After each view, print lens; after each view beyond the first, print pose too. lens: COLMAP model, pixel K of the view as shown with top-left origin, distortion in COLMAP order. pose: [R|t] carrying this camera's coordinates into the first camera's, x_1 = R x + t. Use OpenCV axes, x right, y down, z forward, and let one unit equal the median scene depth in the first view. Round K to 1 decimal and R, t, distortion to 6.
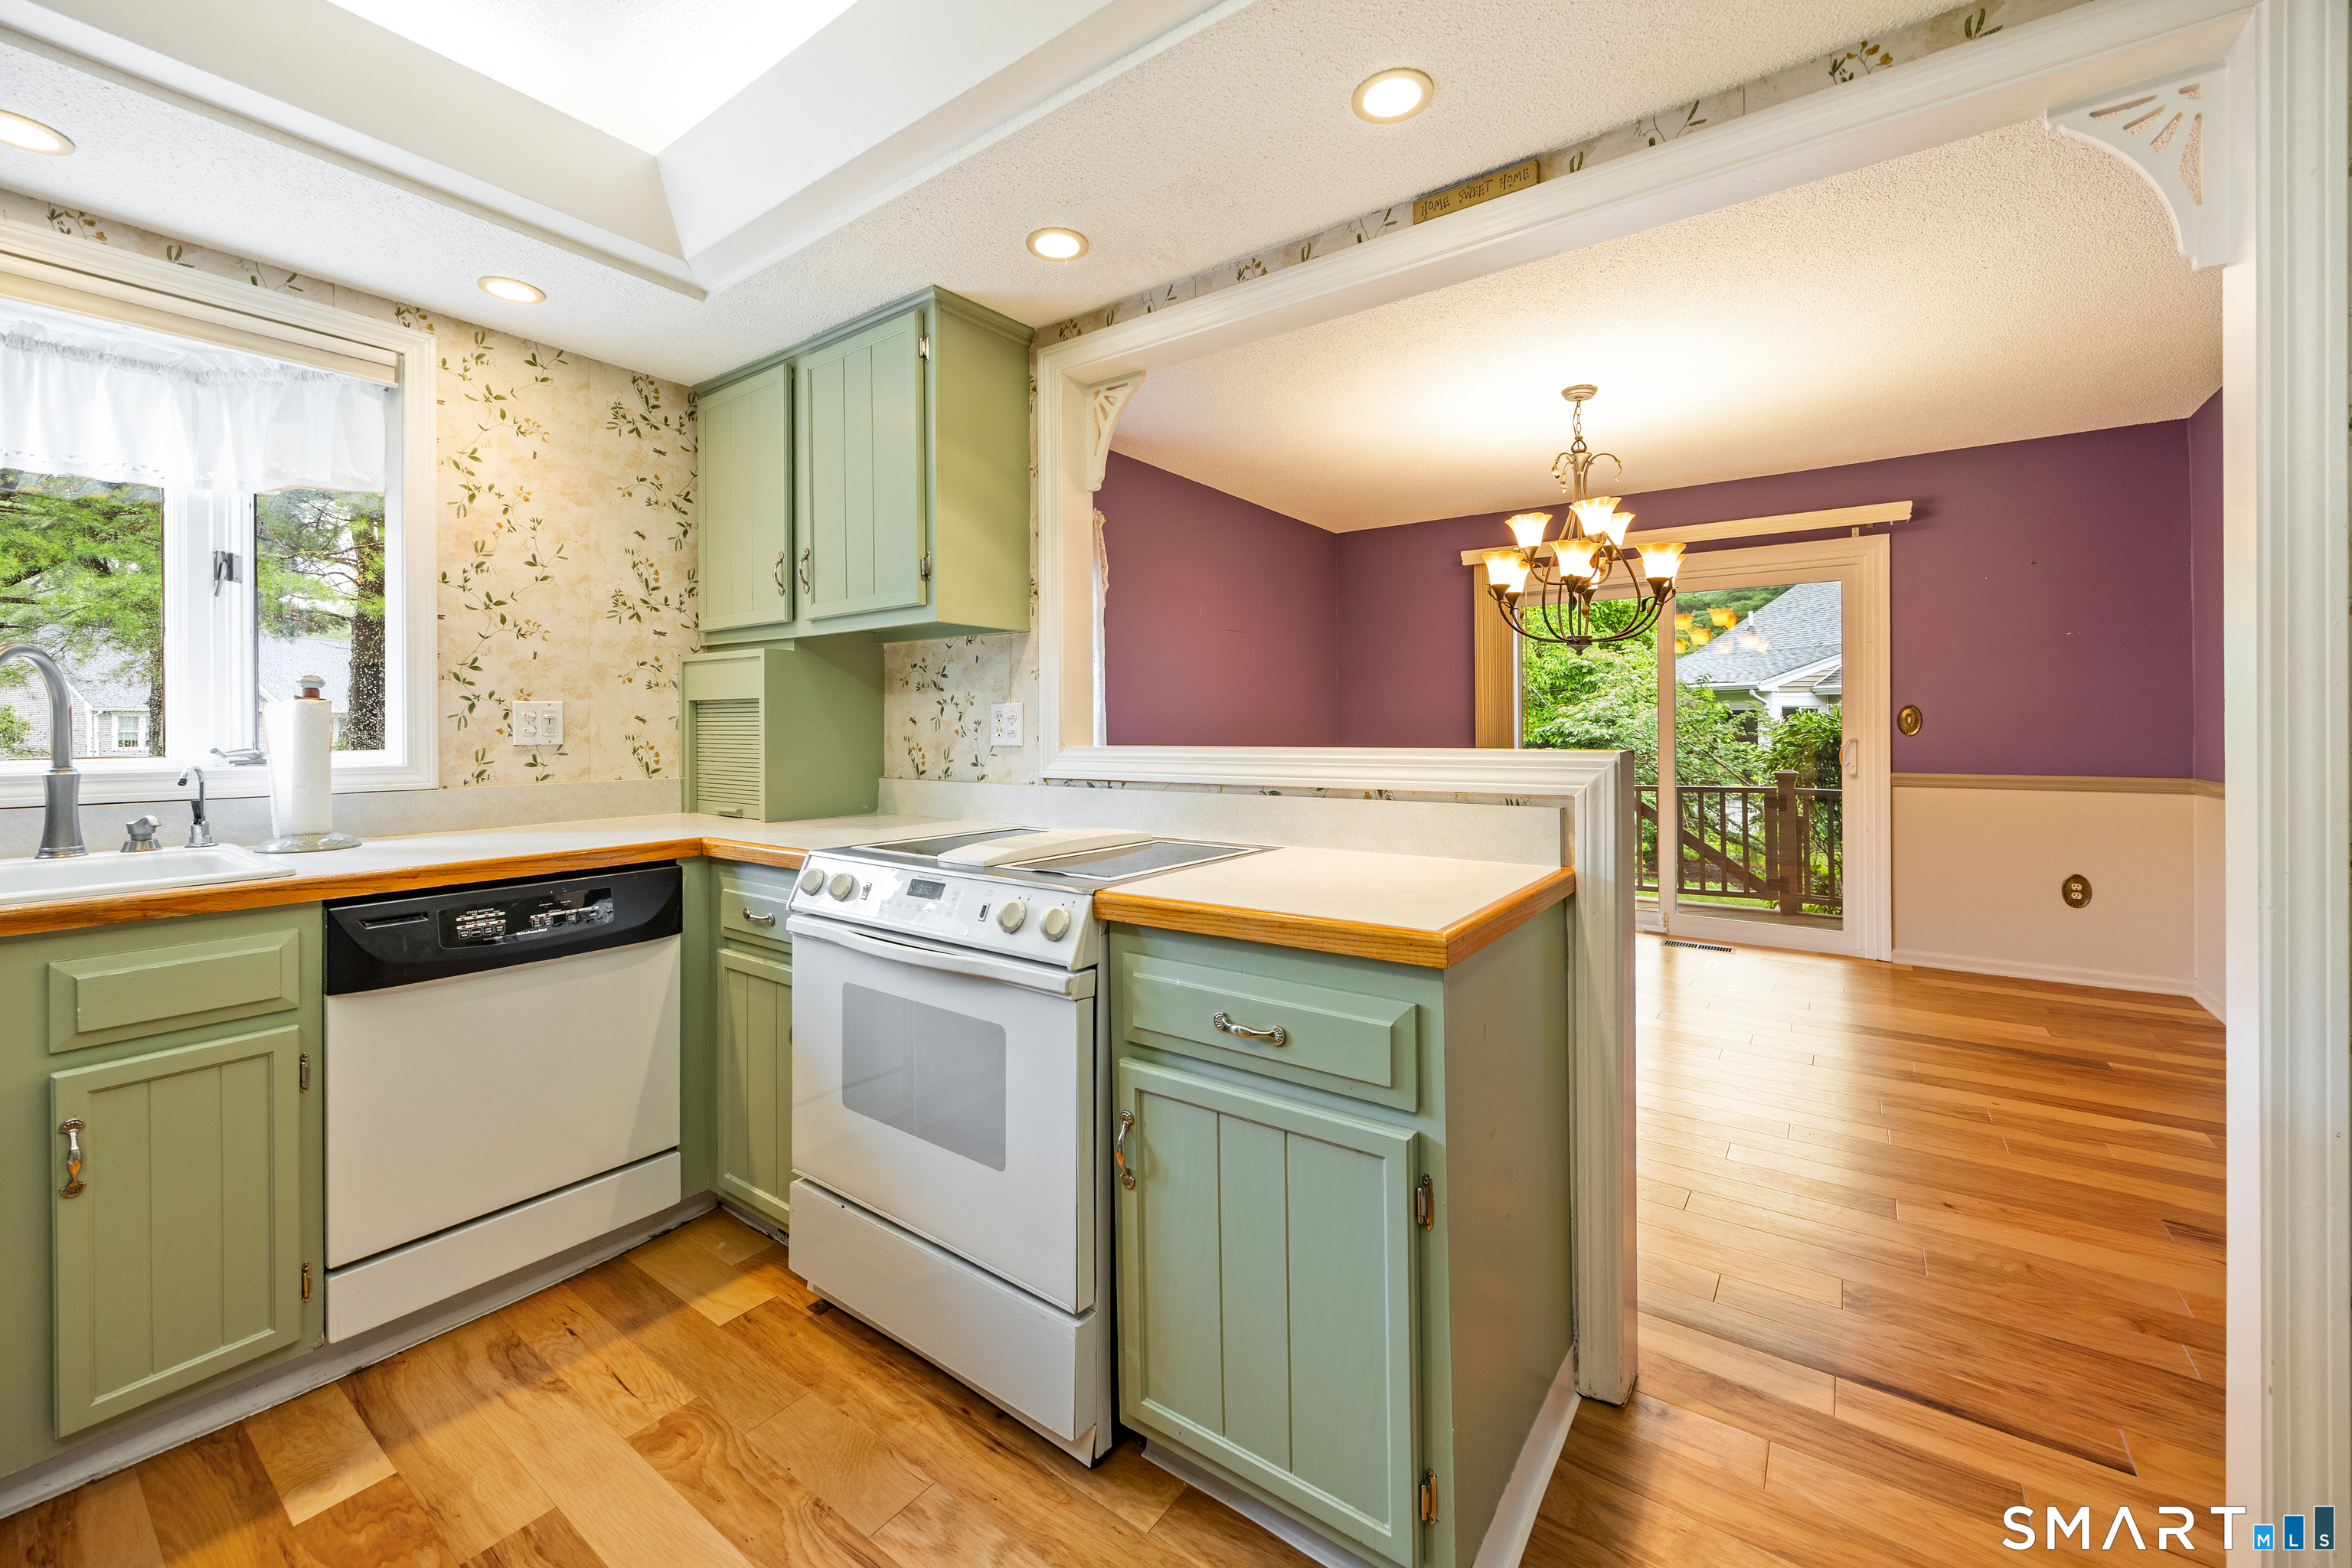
lens RADIAL K [[925.3, 0, 1176.3], [0, 925.3, 718.3], [0, 0, 1]] dist [-0.004172, -0.000062]
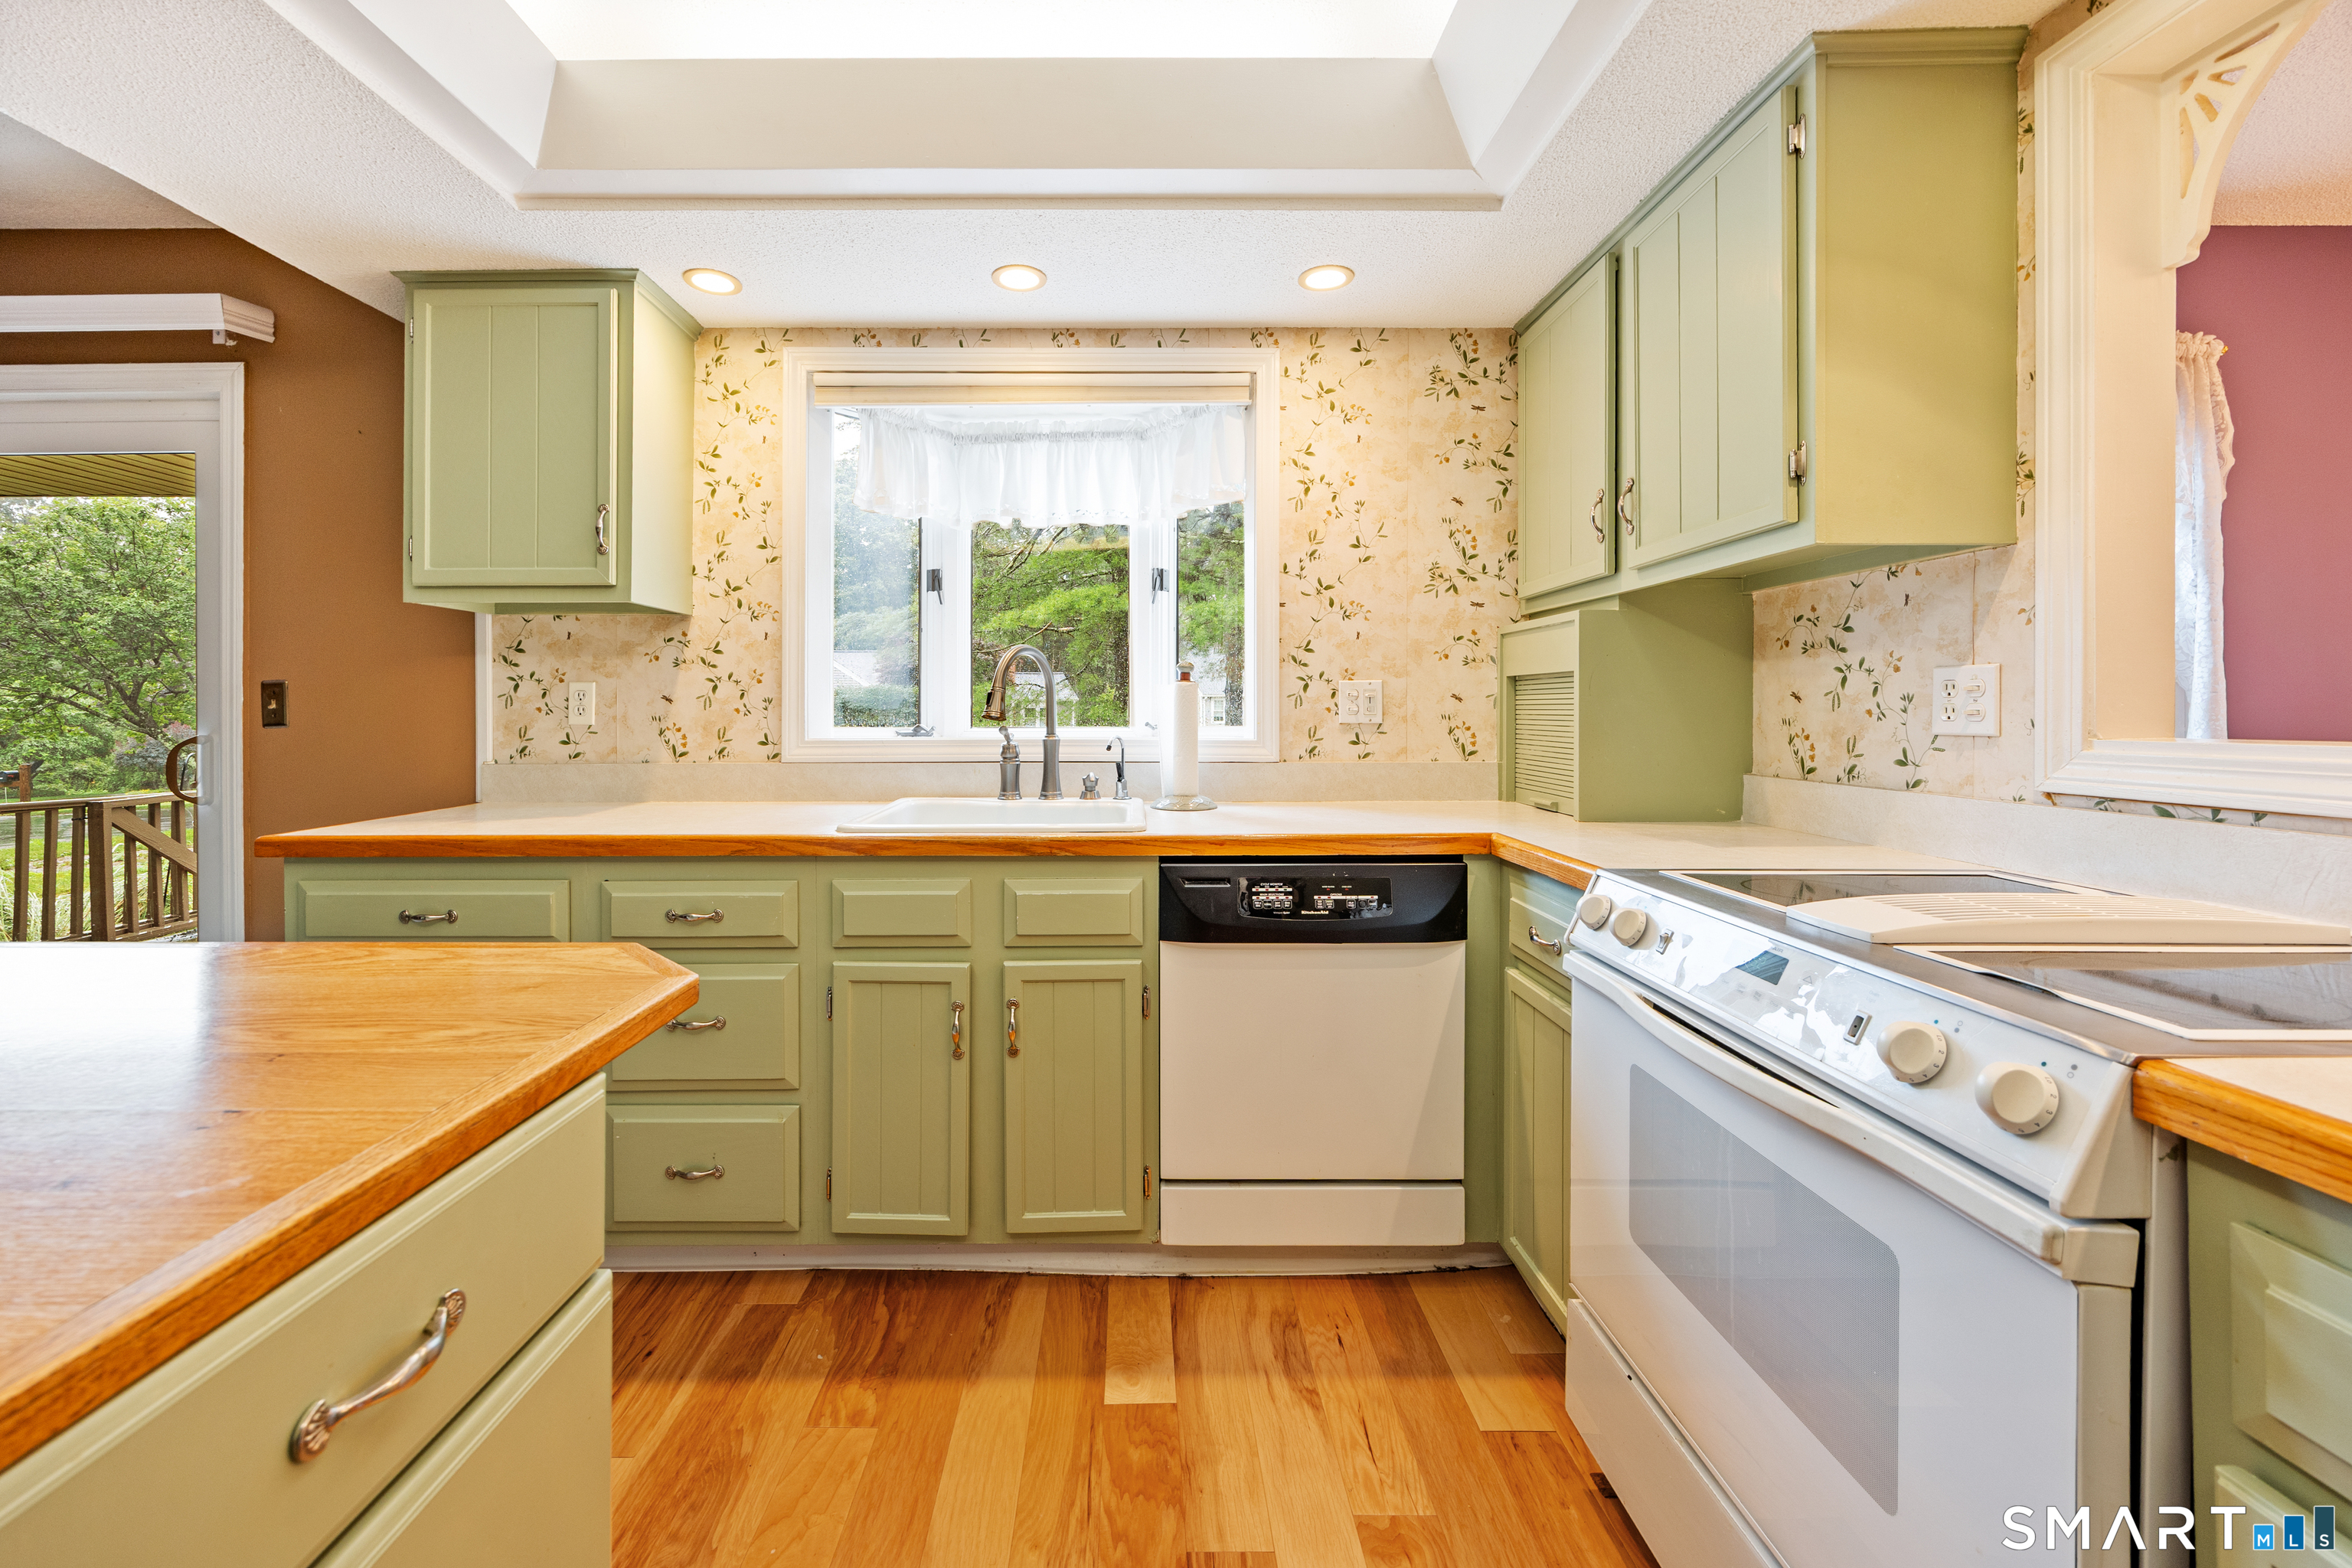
lens RADIAL K [[929.3, 0, 1132.7], [0, 929.3, 714.9], [0, 0, 1]] dist [-0.003041, -0.000133]
pose [[0.583405, 0.006426, -0.812156, -0.005878], [0.005810, 0.999910, 0.012085, 0.005687], [0.812160, -0.011769, 0.583315, 0.195786]]
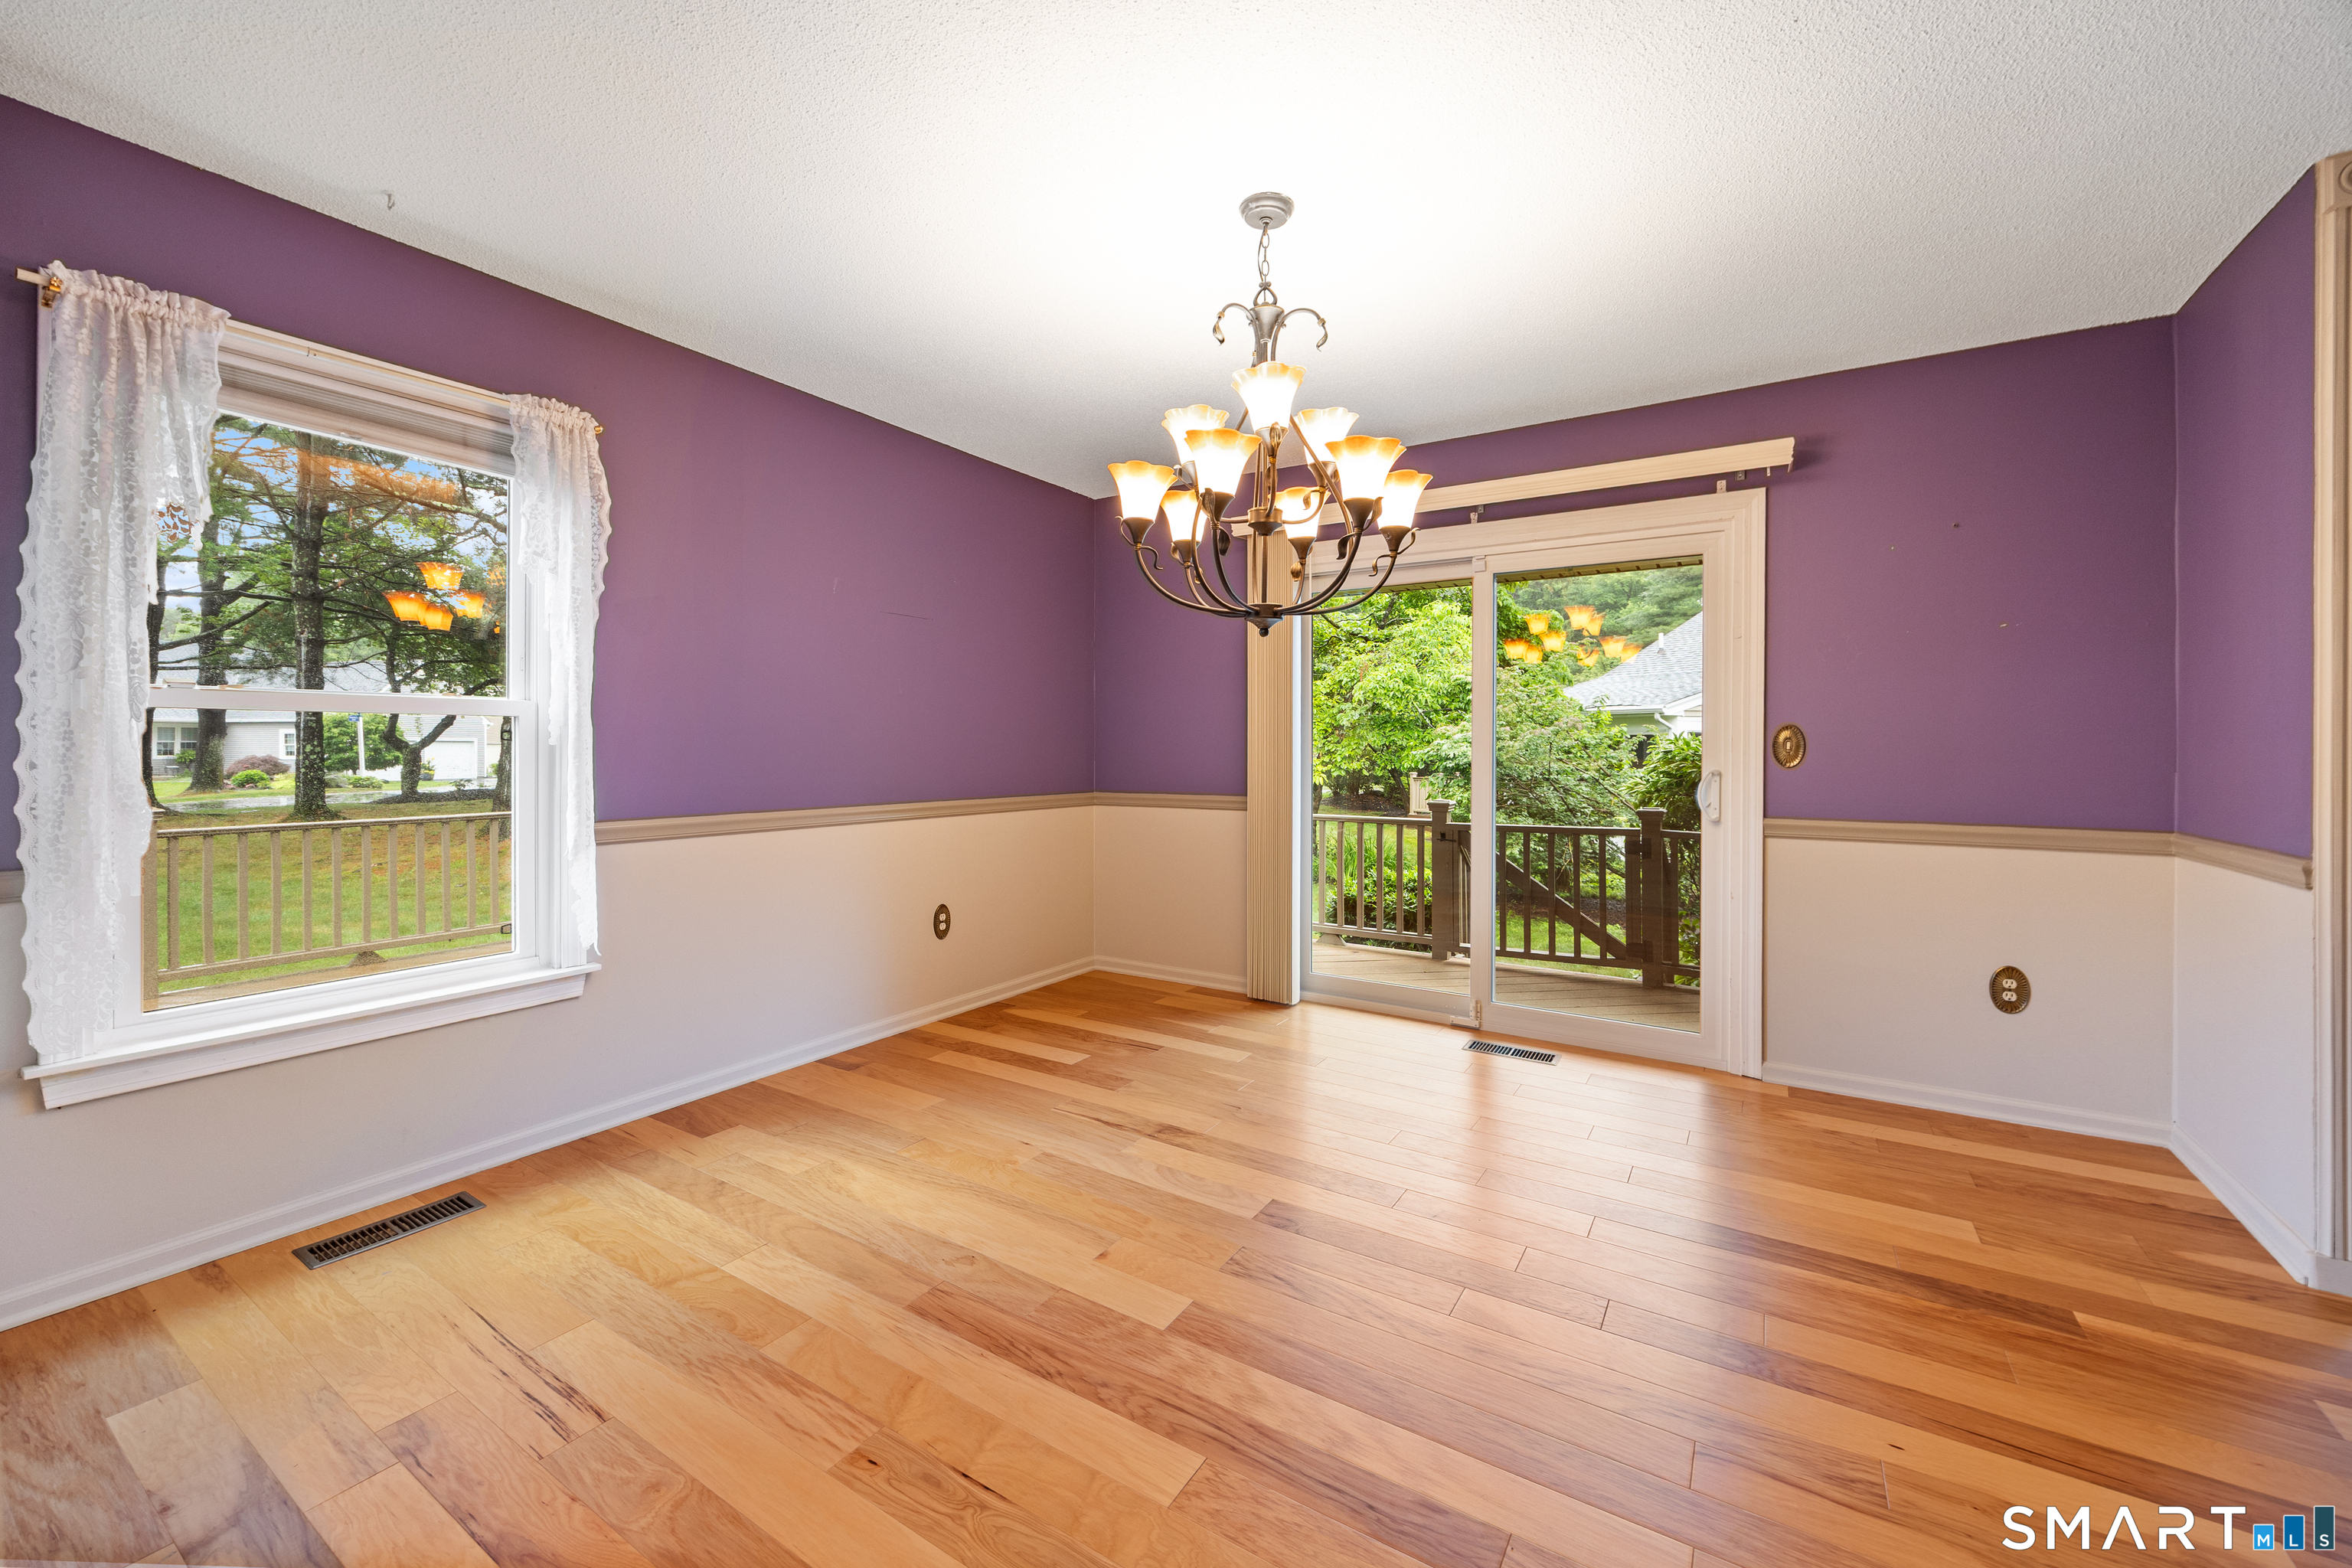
lens RADIAL K [[923.6, 0, 1171.9], [0, 923.6, 742.1], [0, 0, 1]] dist [-0.002379, -0.000252]
pose [[0.998305, 0.009531, 0.057412, 0.532906], [-0.009717, 0.999948, 0.002959, 0.003263], [-0.057380, -0.003512, 0.998346, 0.603362]]
